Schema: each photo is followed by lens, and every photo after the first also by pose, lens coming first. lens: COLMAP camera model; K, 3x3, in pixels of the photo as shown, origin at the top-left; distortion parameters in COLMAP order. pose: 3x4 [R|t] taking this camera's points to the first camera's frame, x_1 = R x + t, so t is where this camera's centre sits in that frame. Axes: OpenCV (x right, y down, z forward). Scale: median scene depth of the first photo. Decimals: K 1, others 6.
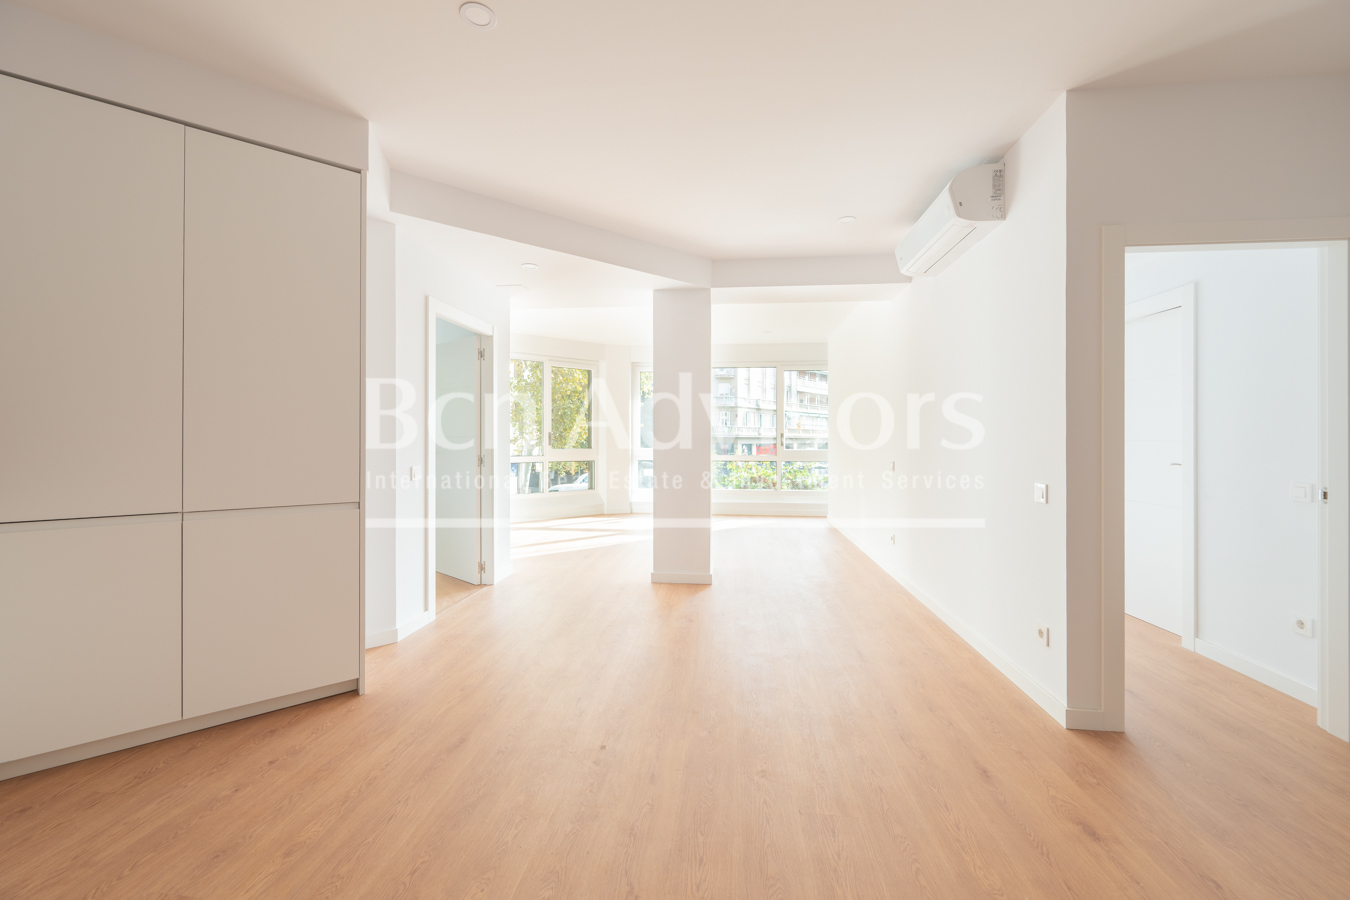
lens RADIAL K [[534.4, 0, 668.5], [0, 534.4, 442.6], [0, 0, 1]] dist [-0.002668, 0.000576]
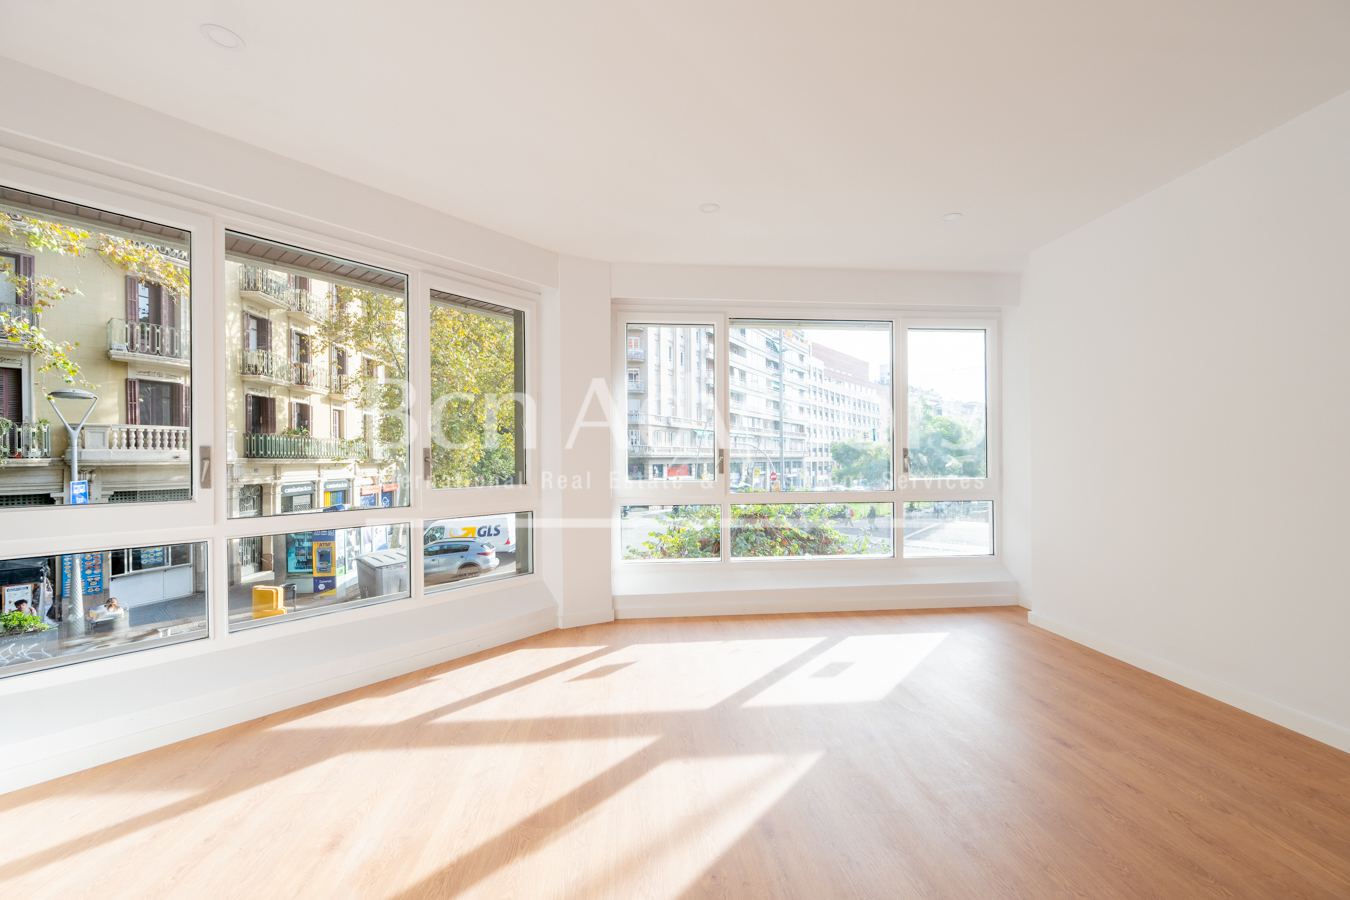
lens RADIAL K [[534.4, 0, 674.1], [0, 534.4, 460.9], [0, 0, 1]] dist [-0.002668, 0.000576]
pose [[0.979129, -0.010390, 0.202974, -0.153350], [0.011210, 0.999933, -0.002891, -0.008255], [-0.202931, 0.005106, 0.979180, 0.716383]]
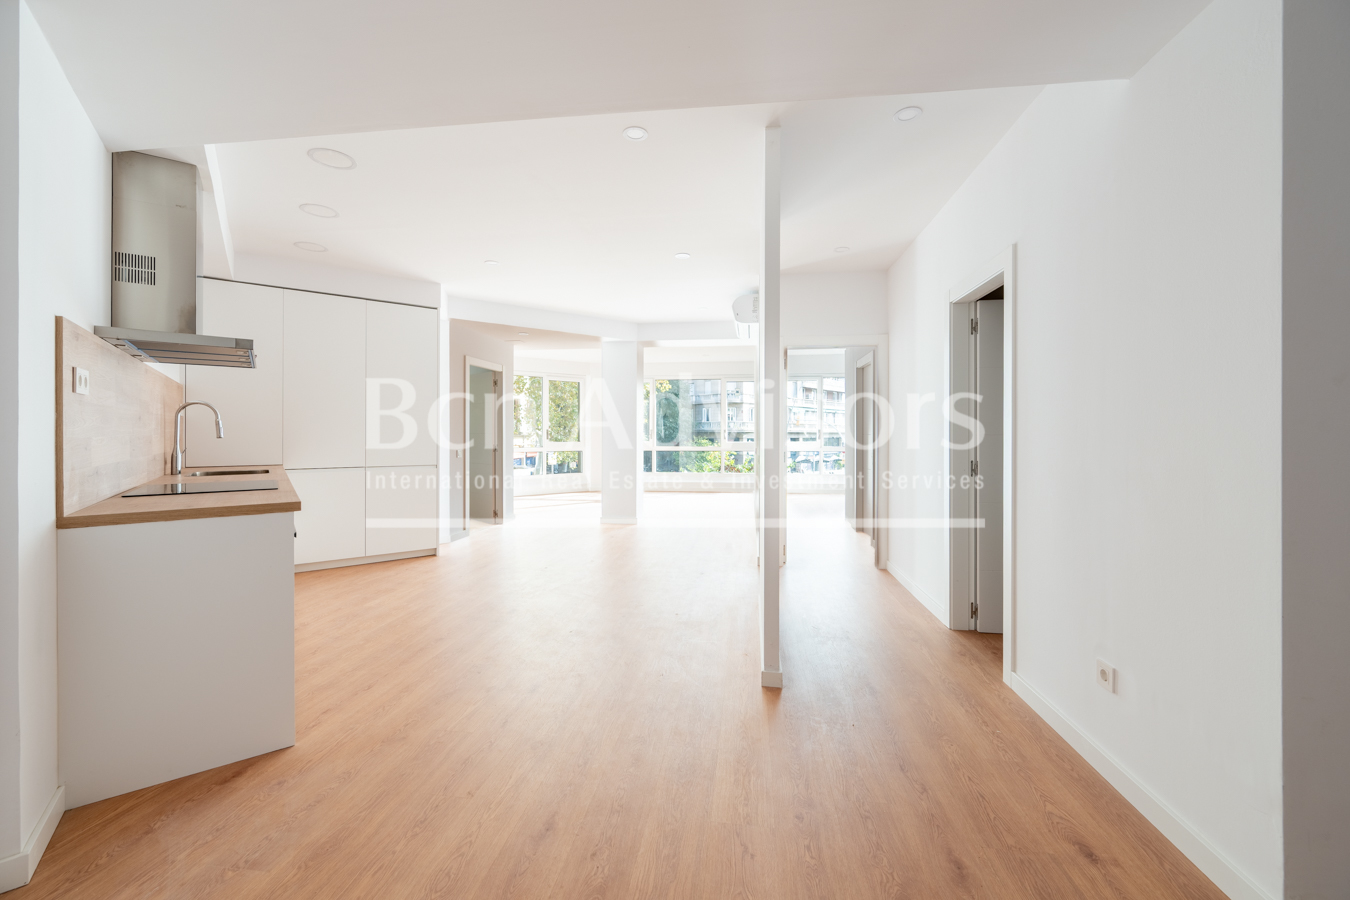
lens RADIAL K [[534.4, 0, 682.7], [0, 534.4, 435.8], [0, 0, 1]] dist [-0.002668, 0.000576]
pose [[0.999979, -0.002029, -0.006139, 0.158431], [0.002009, 0.999993, -0.003231, 0.002277], [0.006145, 0.003218, 0.999976, -0.428371]]
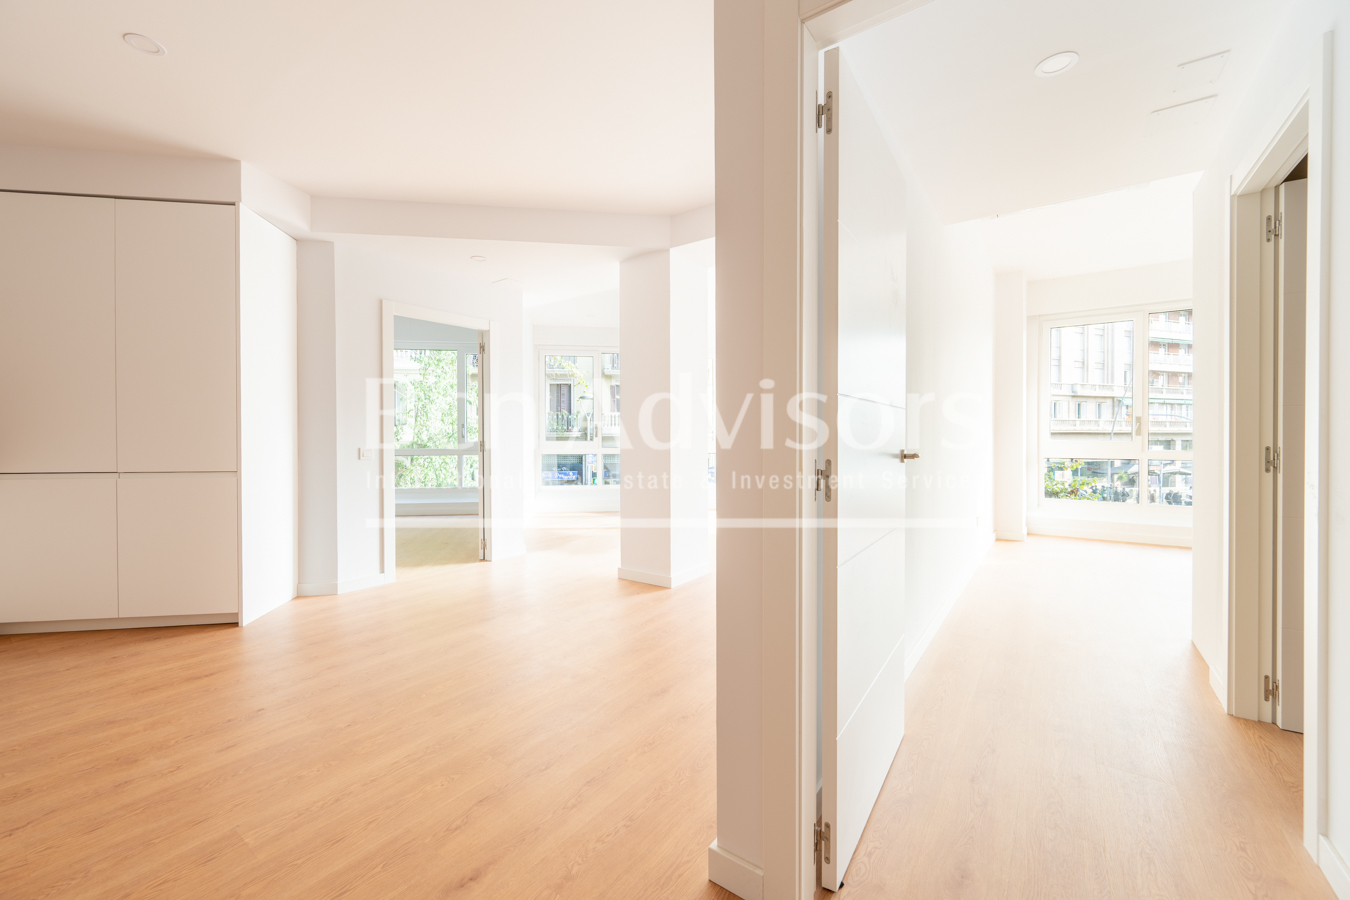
lens RADIAL K [[534.4, 0, 659.9], [0, 534.4, 448.7], [0, 0, 1]] dist [-0.002668, 0.000576]
pose [[0.865143, 0.004898, -0.501502, 0.344864], [0.002504, 0.999898, 0.014085, 0.016467], [0.501519, -0.013441, 0.865042, 0.161899]]
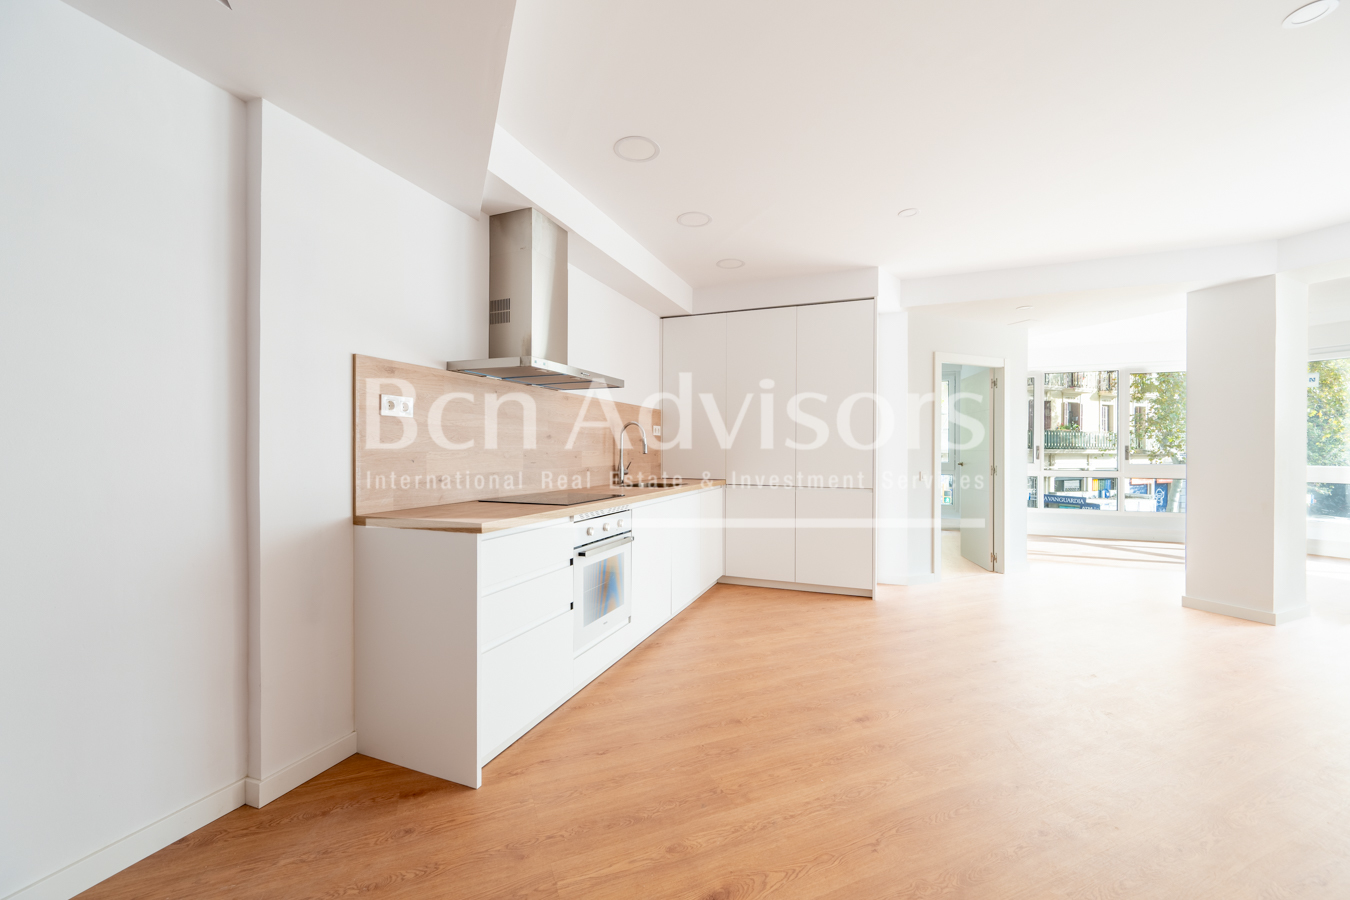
lens RADIAL K [[534.4, 0, 672.8], [0, 534.4, 451.0], [0, 0, 1]] dist [-0.002668, 0.000576]
pose [[0.498939, -0.002887, -0.866632, 0.231235], [-0.006457, 0.999954, -0.007049, 0.002304], [0.866613, 0.009112, 0.498898, -0.165085]]
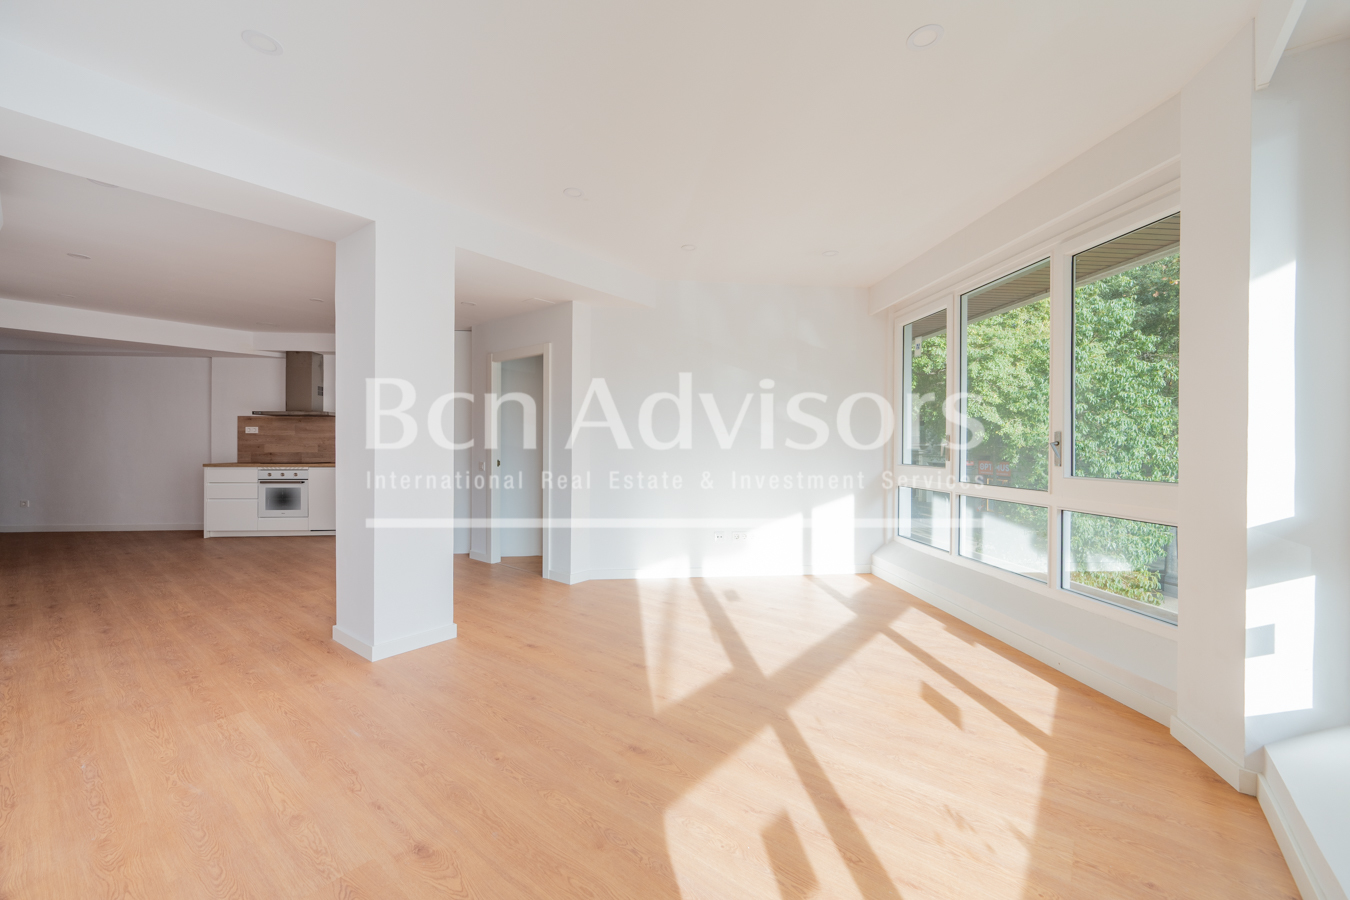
lens RADIAL K [[534.4, 0, 673.6], [0, 534.4, 449.2], [0, 0, 1]] dist [-0.002668, 0.000576]
pose [[-0.538500, 0.004523, -0.842613, 0.313242], [-0.009838, 0.999884, 0.011654, -0.010863], [0.842568, 0.014565, -0.538393, 1.240440]]
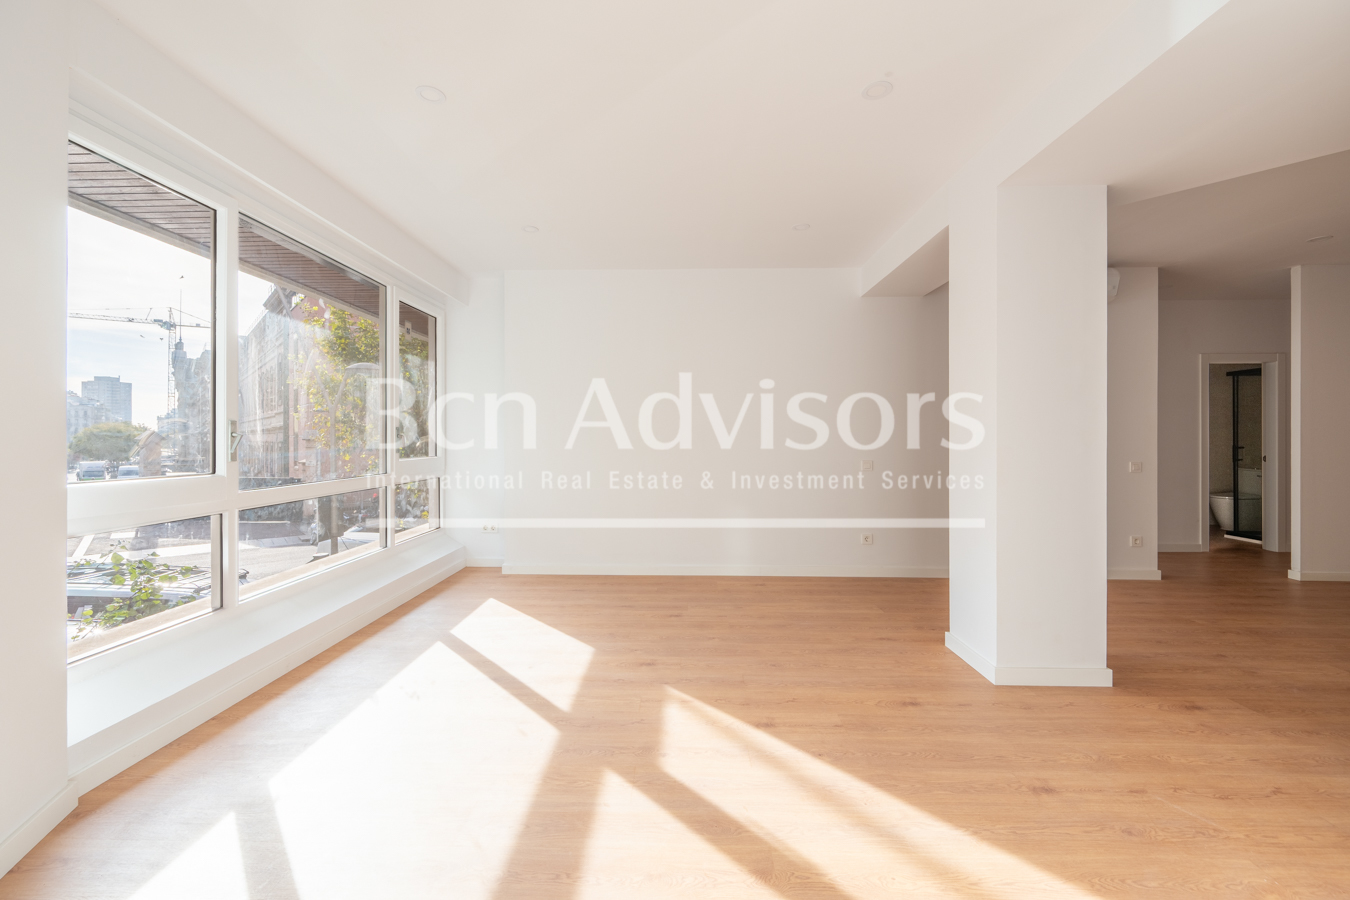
lens RADIAL K [[534.4, 0, 671.5], [0, 534.4, 438.1], [0, 0, 1]] dist [-0.002668, 0.000576]
pose [[-0.088259, -0.001541, 0.996096, -0.396097], [0.005086, 0.999985, 0.001998, -0.009787], [-0.996085, 0.005242, -0.088250, 1.064180]]
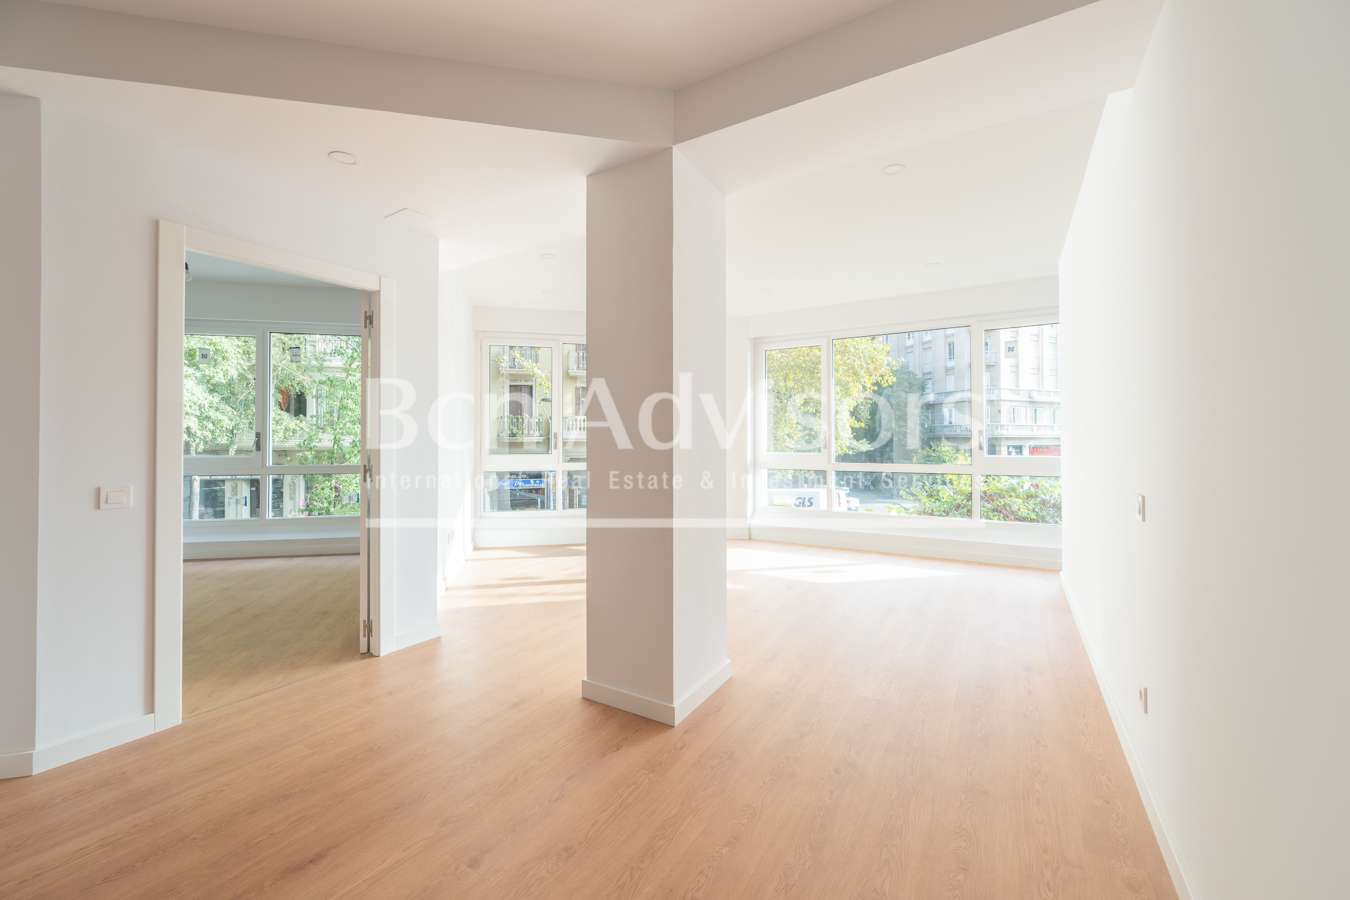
lens RADIAL K [[534.4, 0, 668.9], [0, 534.4, 438.7], [0, 0, 1]] dist [-0.002668, 0.000576]
pose [[0.902588, -0.006489, -0.430456, 0.202662], [0.002319, 0.999945, -0.010211, -0.002139], [0.430499, 0.008218, 0.902554, 0.368702]]
